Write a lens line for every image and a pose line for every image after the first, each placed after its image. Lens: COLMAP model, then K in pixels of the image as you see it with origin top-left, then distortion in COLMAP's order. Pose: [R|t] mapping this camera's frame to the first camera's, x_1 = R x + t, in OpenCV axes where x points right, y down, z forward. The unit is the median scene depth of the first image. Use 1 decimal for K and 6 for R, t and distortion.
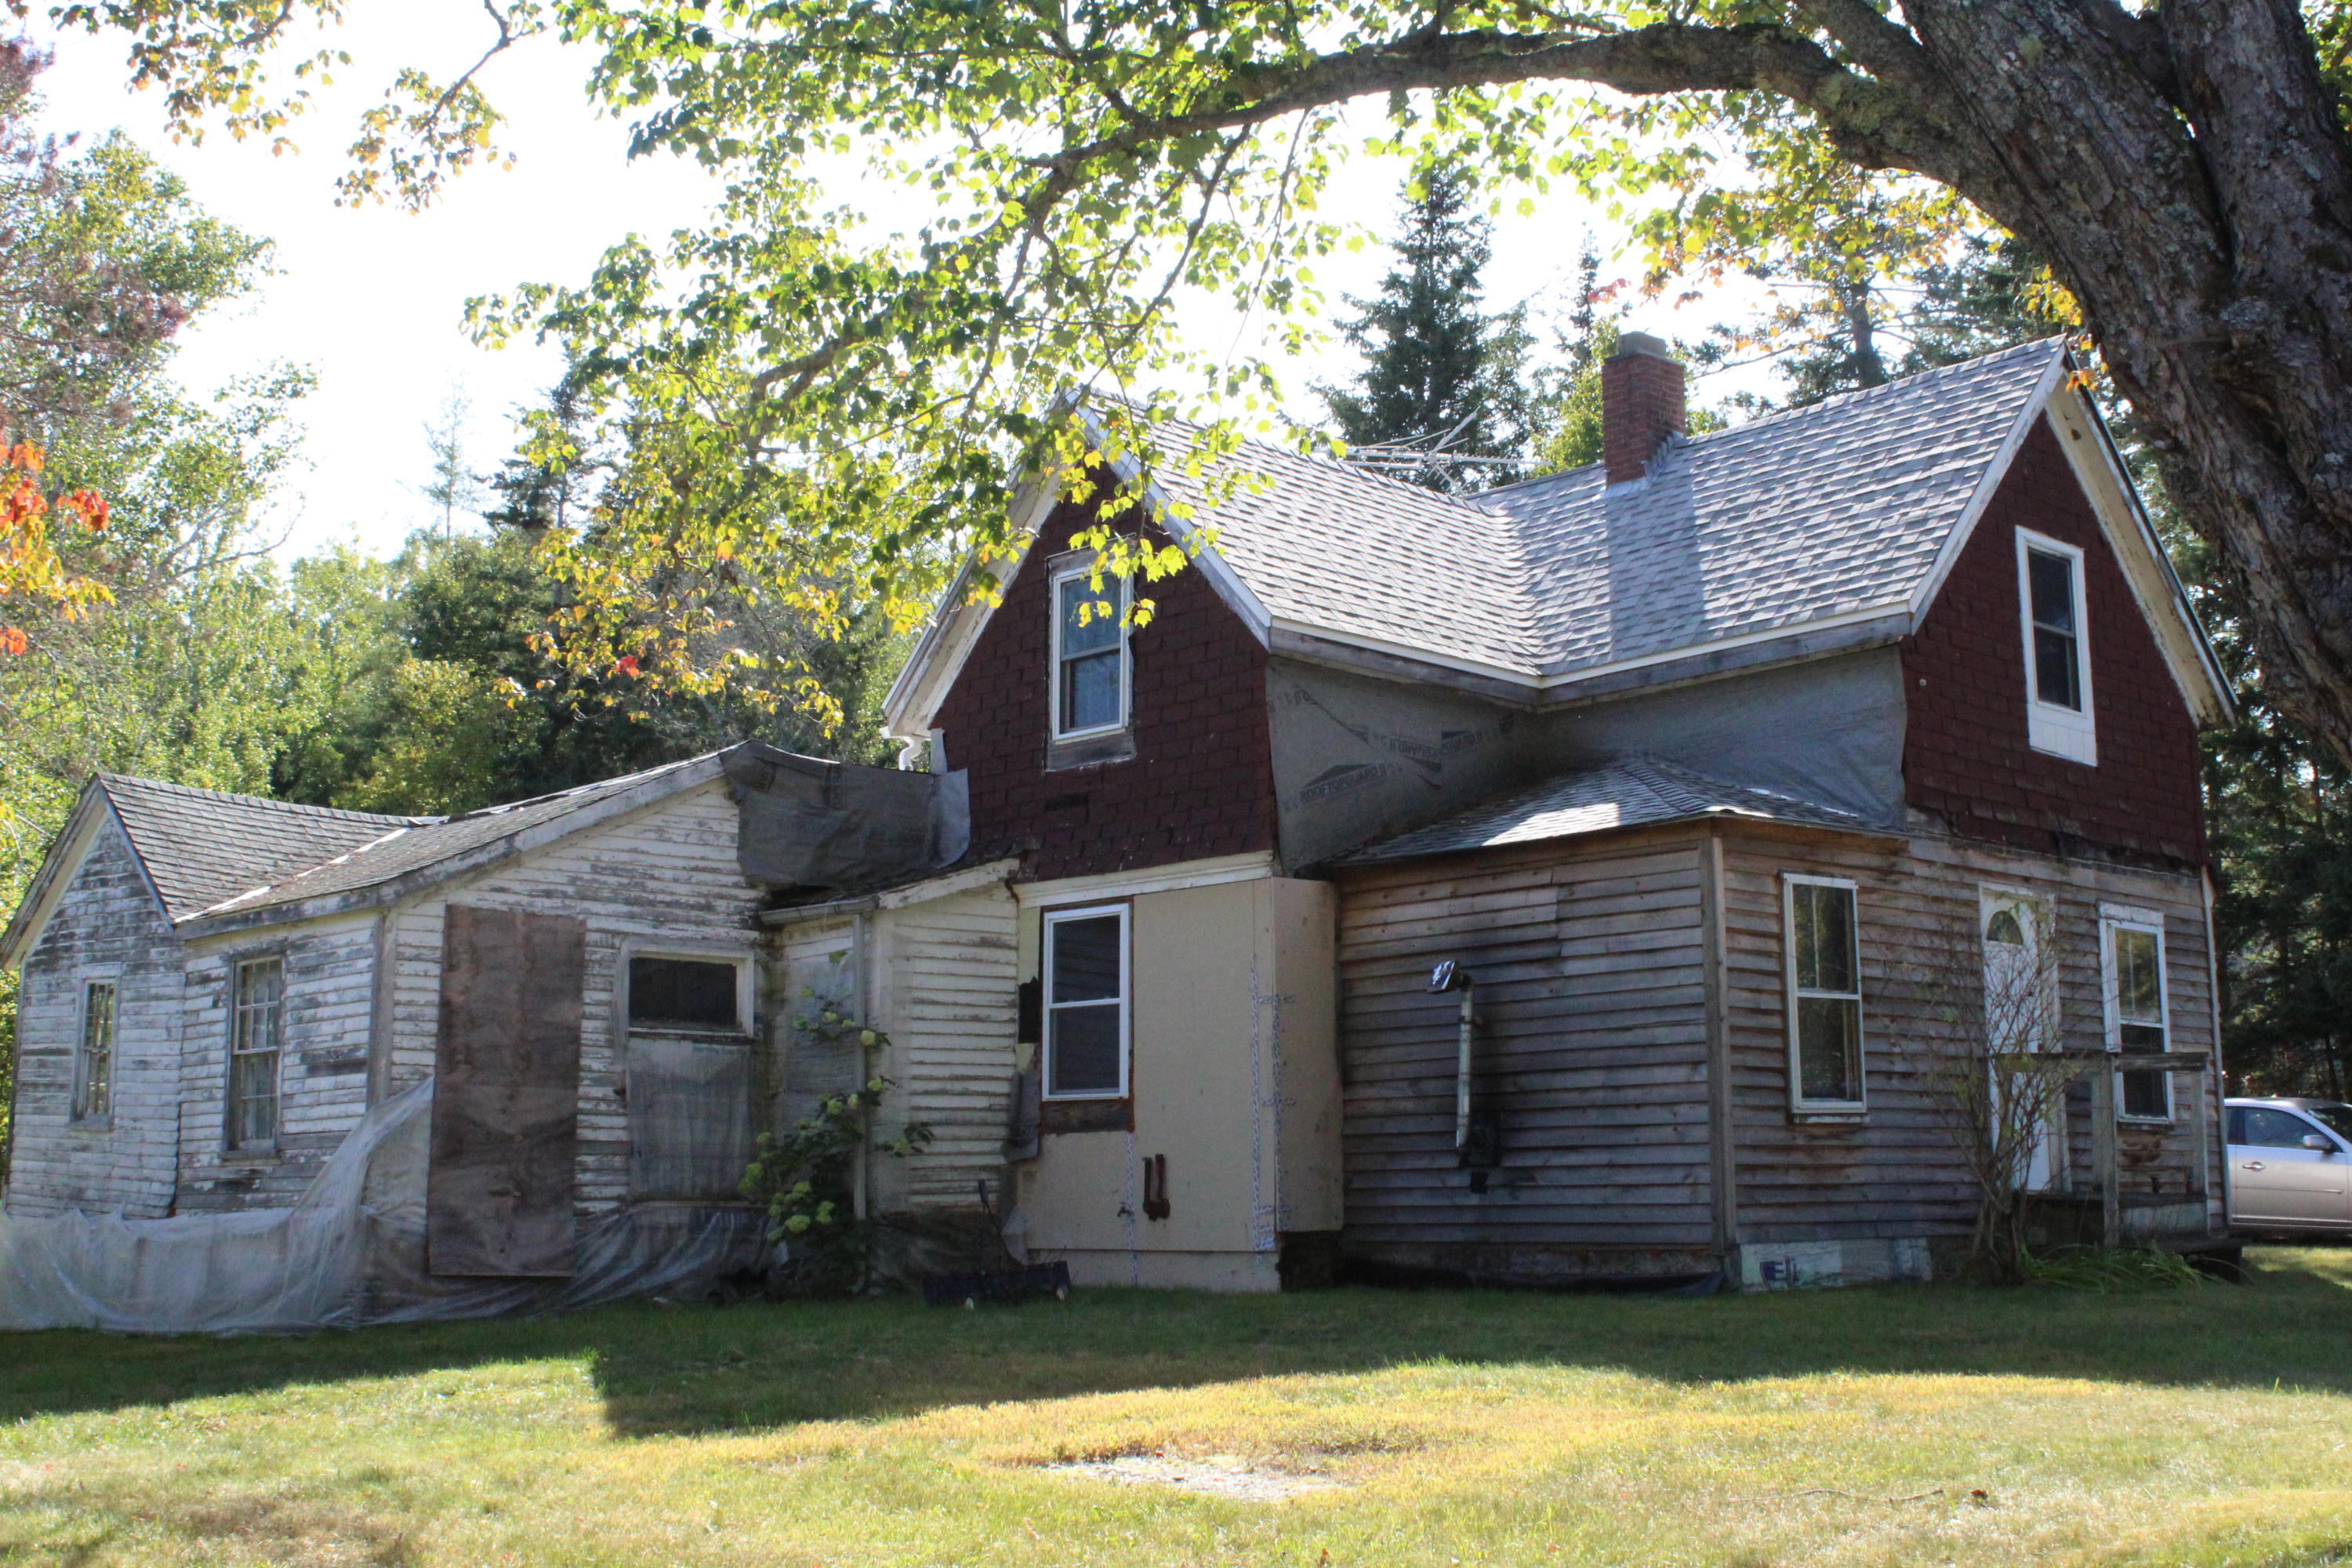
lens RADIAL K [[2663.5, 0, 1188.2], [0, 2663.5, 773.2], [0, 0, 1]] dist [-0.092399, 0.000000]
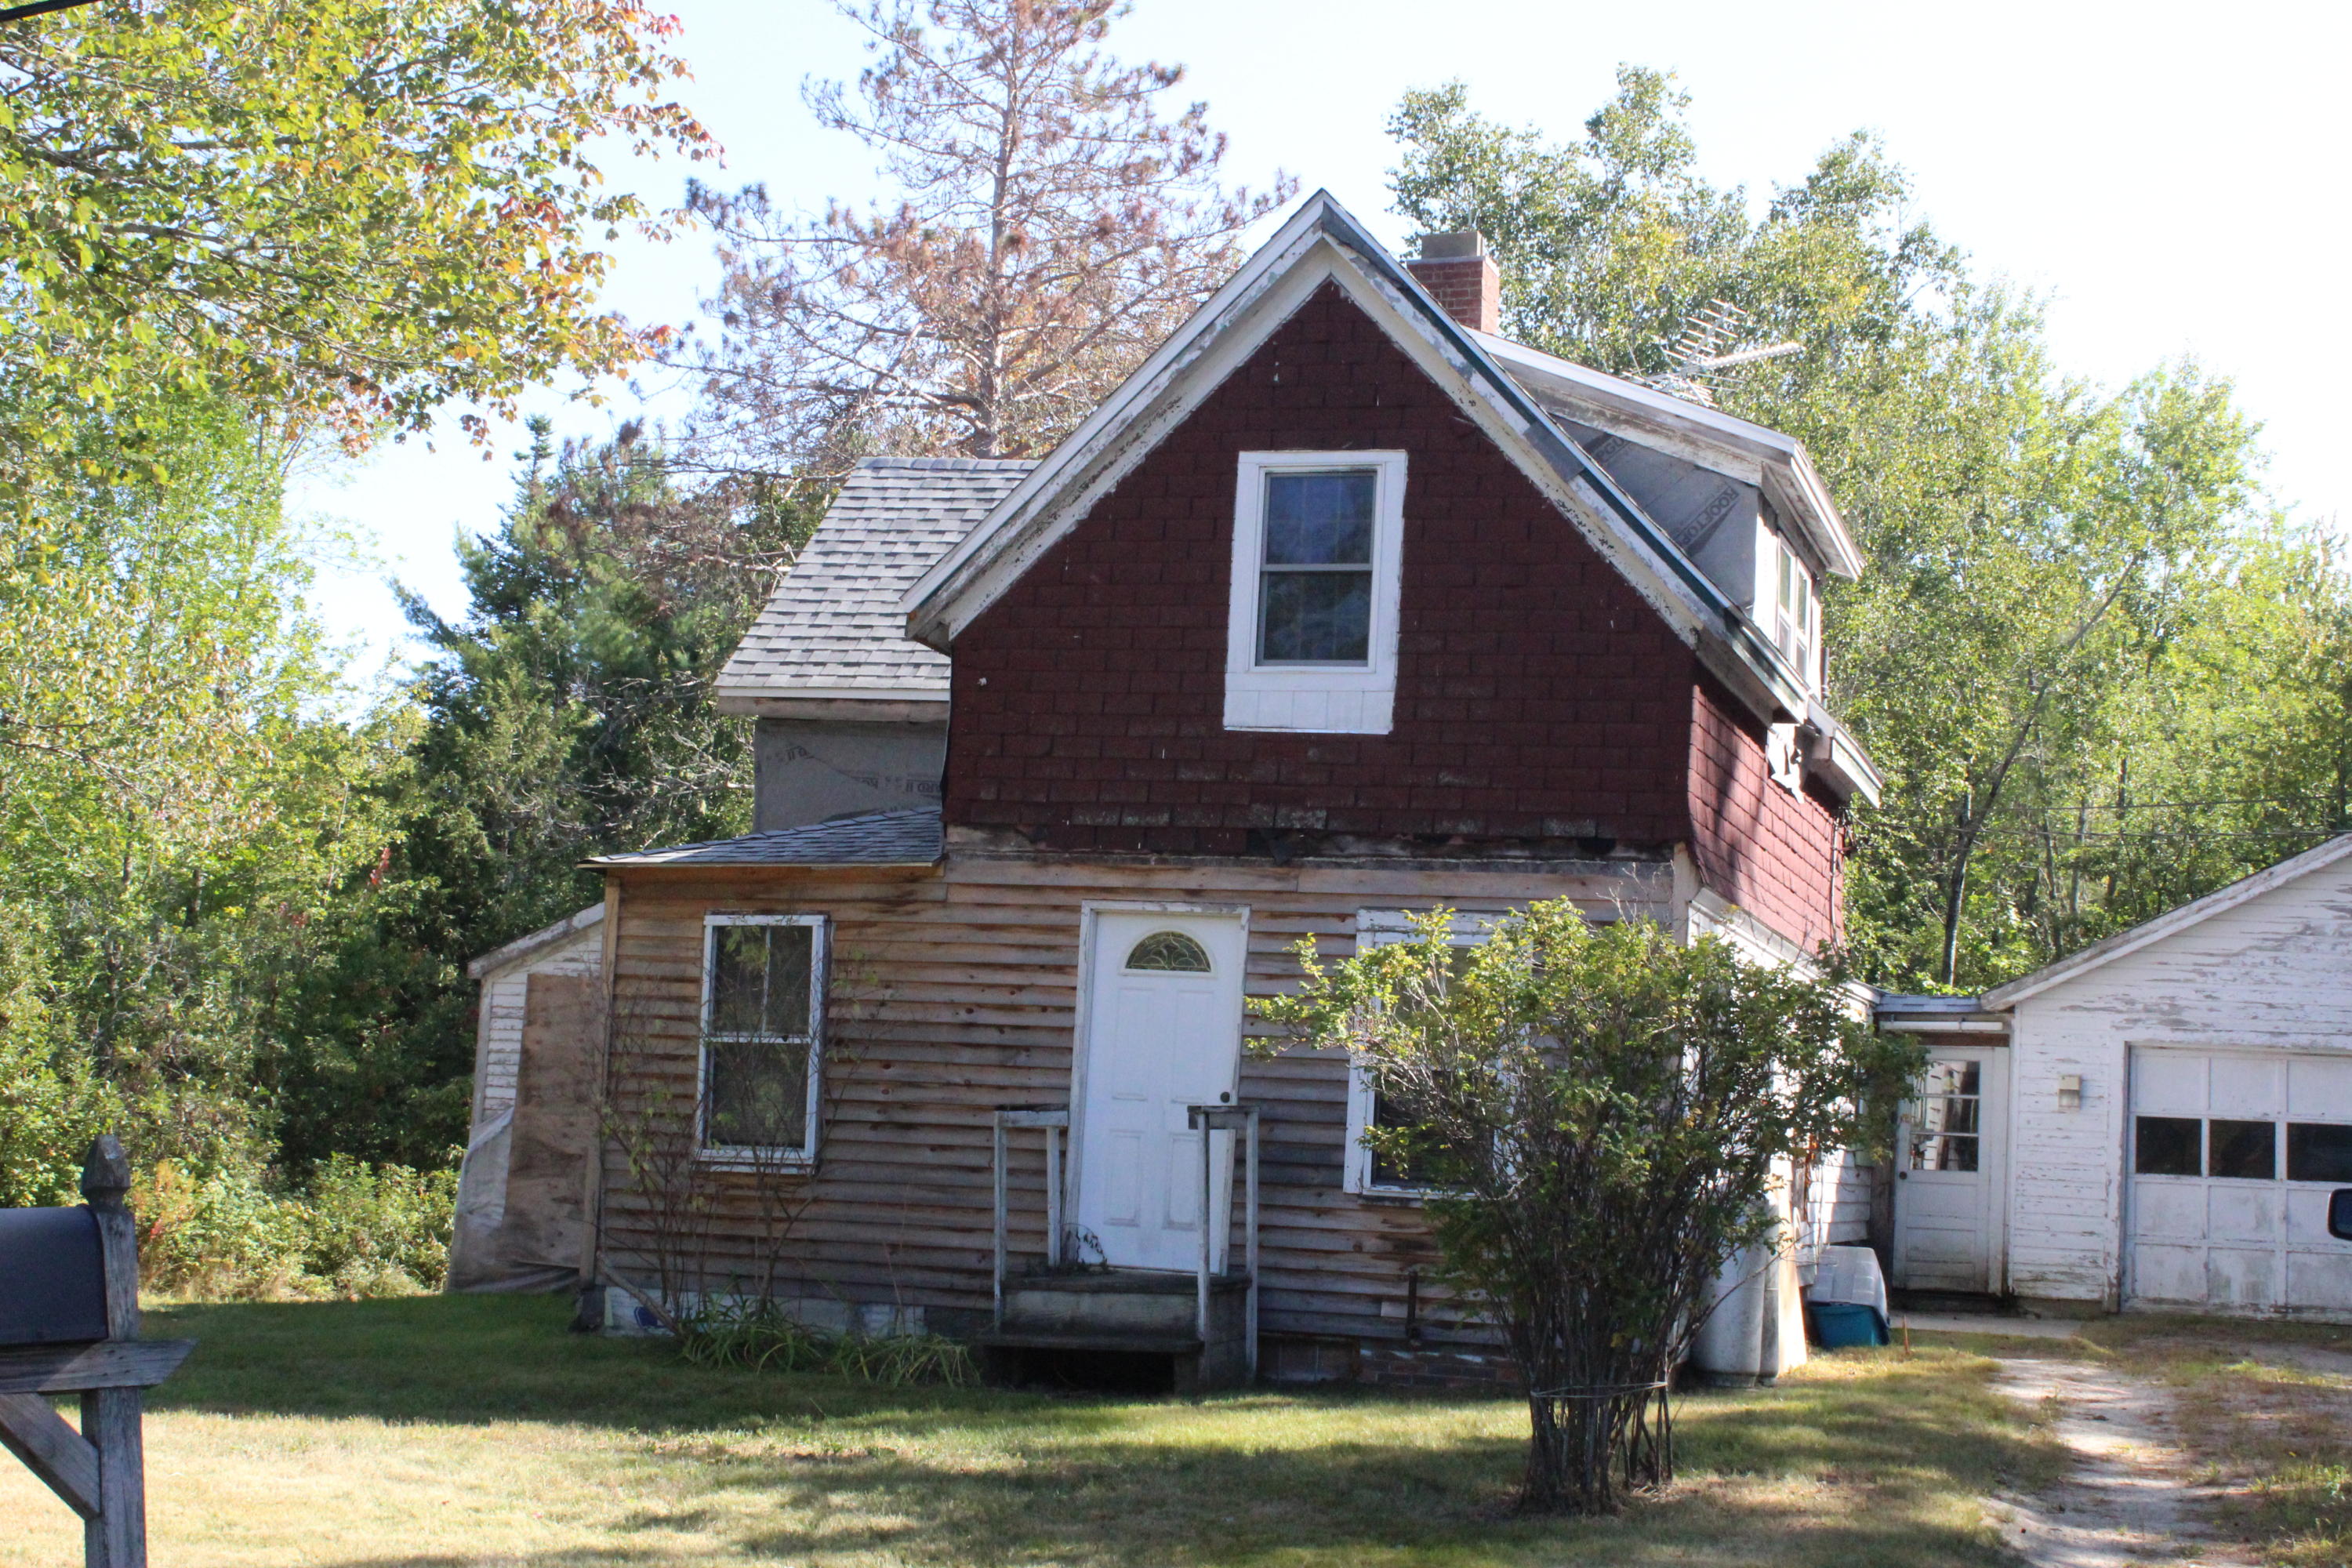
lens RADIAL K [[3181.6, 0, 1184.8], [0, 3181.6, 788.3], [0, 0, 1]] dist [-0.094780, 0.000000]
pose [[0.475052, -0.076295, -0.876644, 1.186272], [0.089760, 0.995239, -0.037975, 0.045518], [0.875367, -0.060648, 0.479639, 0.527933]]
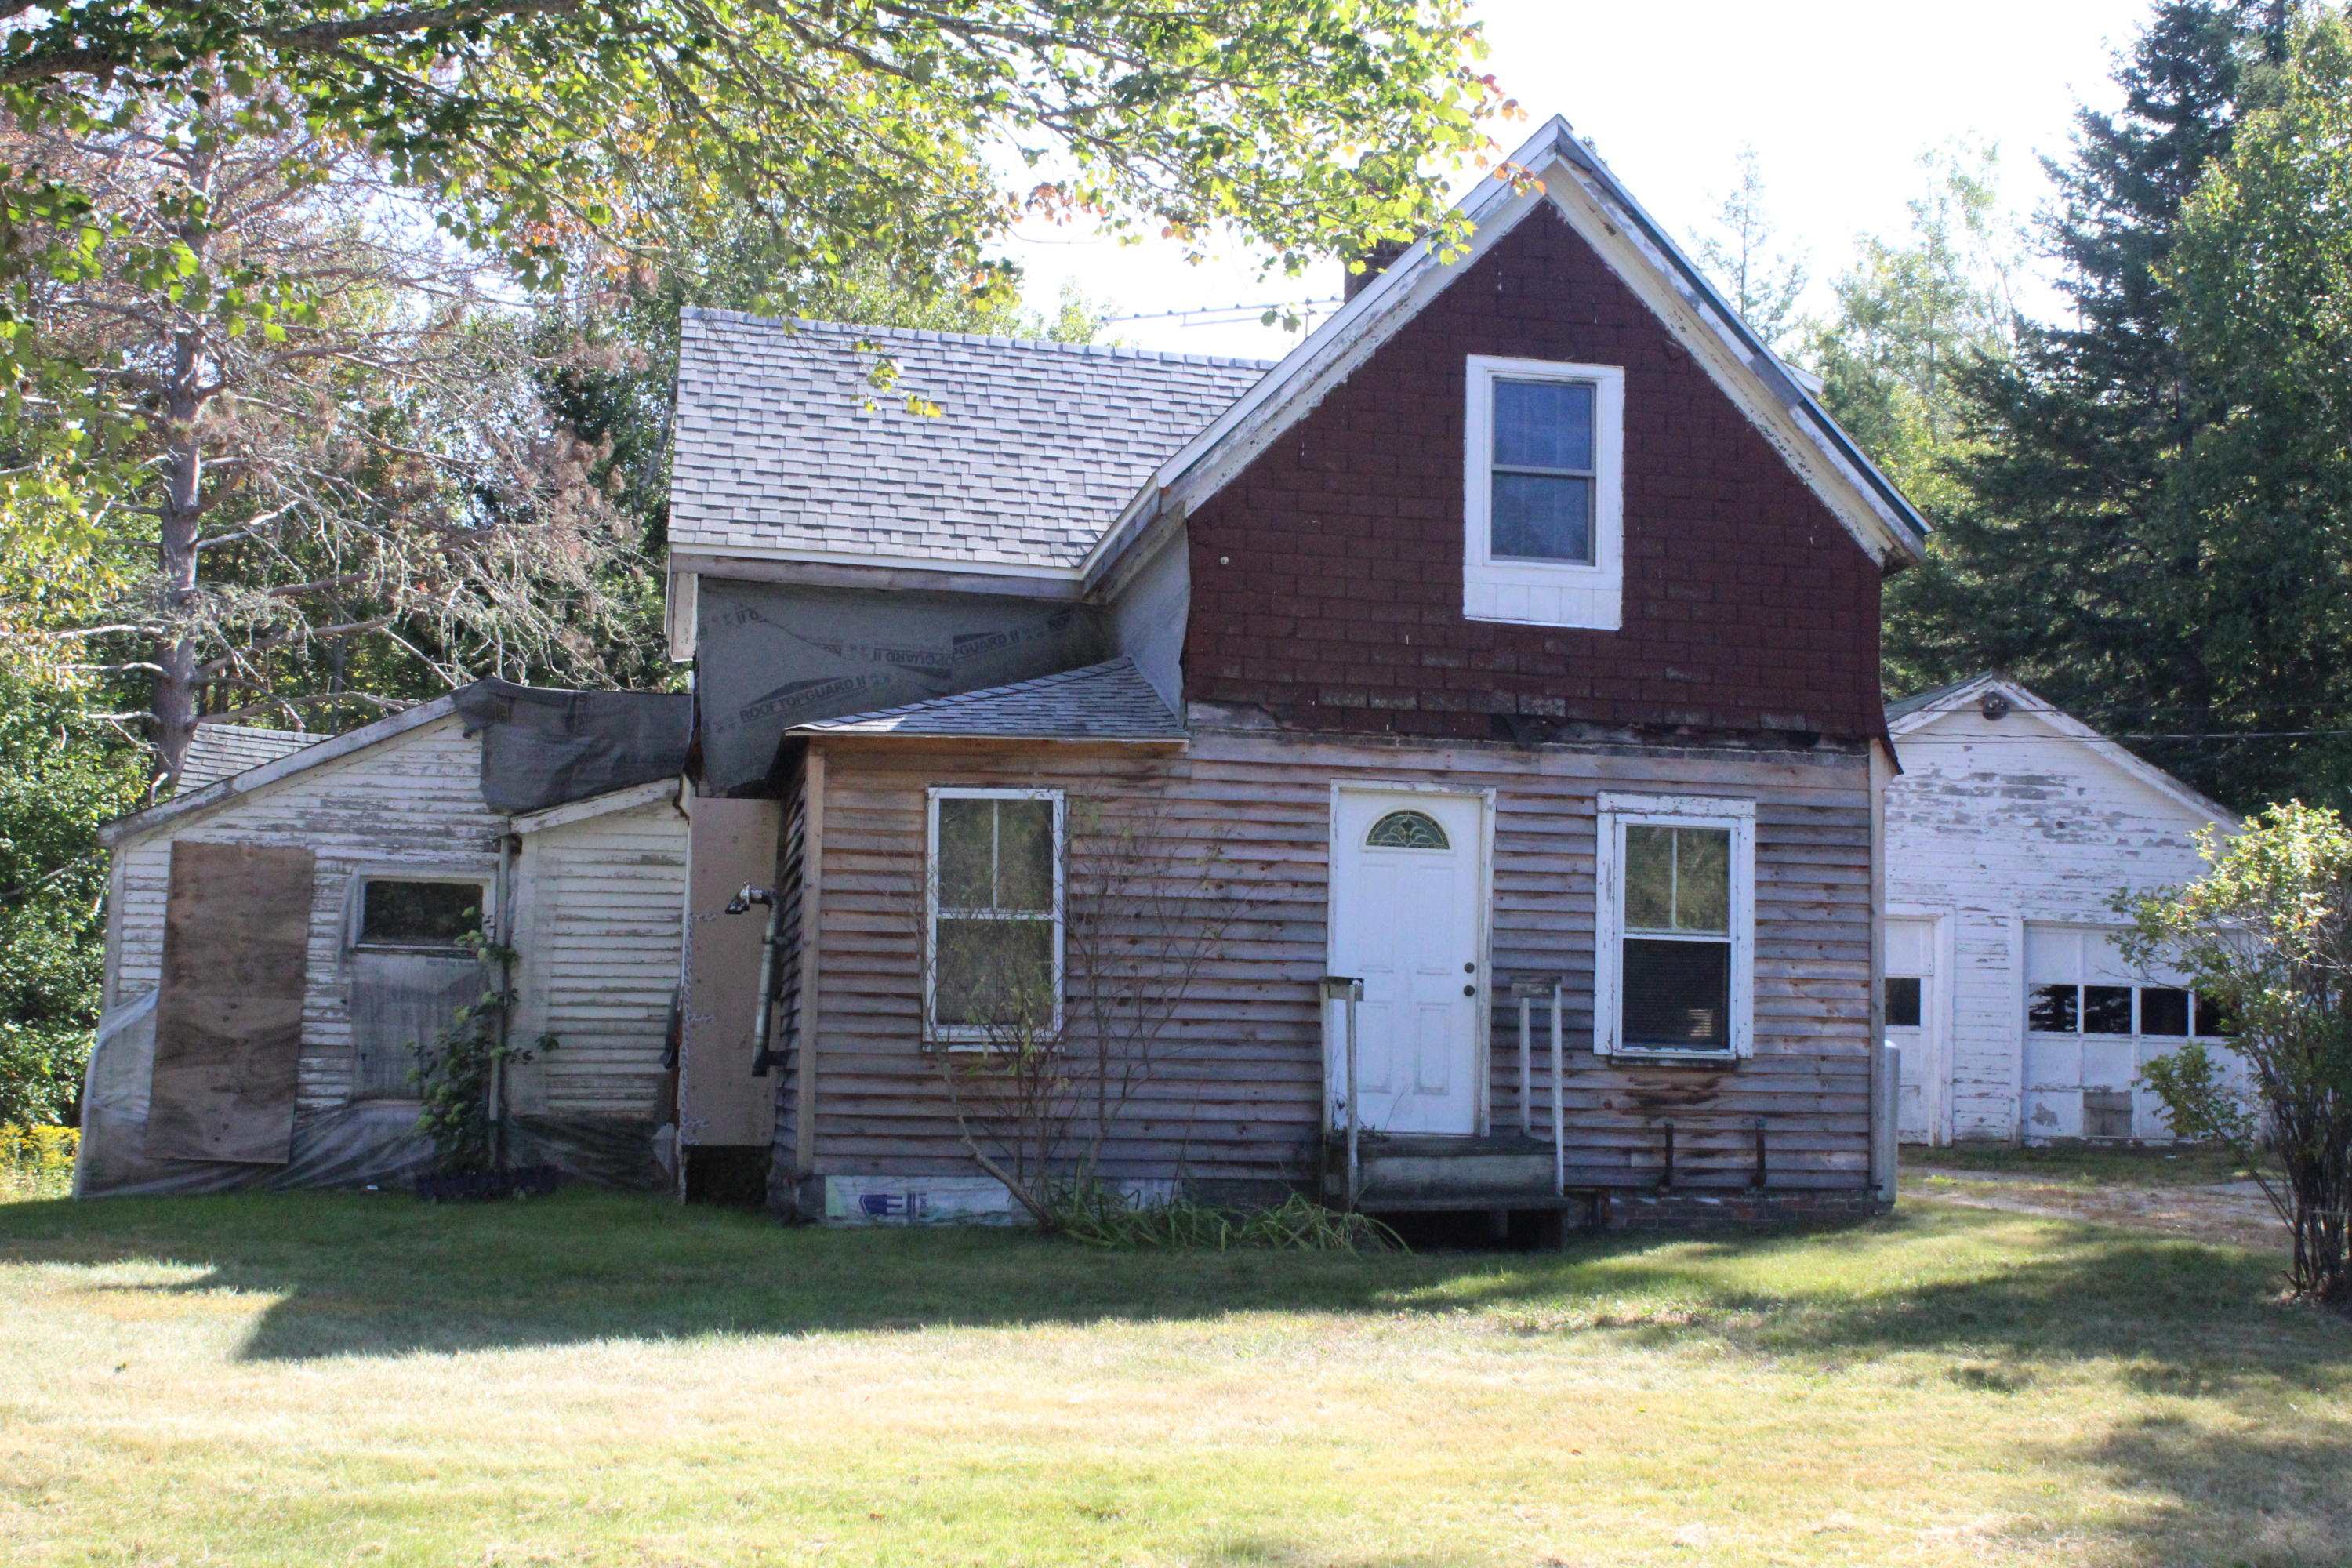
lens RADIAL K [[3070.9, 0, 1163.8], [0, 3070.9, 790.1], [0, 0, 1]] dist [-0.092568, 0.000000]
pose [[0.835043, -0.029075, -0.549416, 0.792835], [0.063192, 0.997063, 0.043279, -0.003042], [0.546544, -0.070858, 0.834427, 0.118594]]
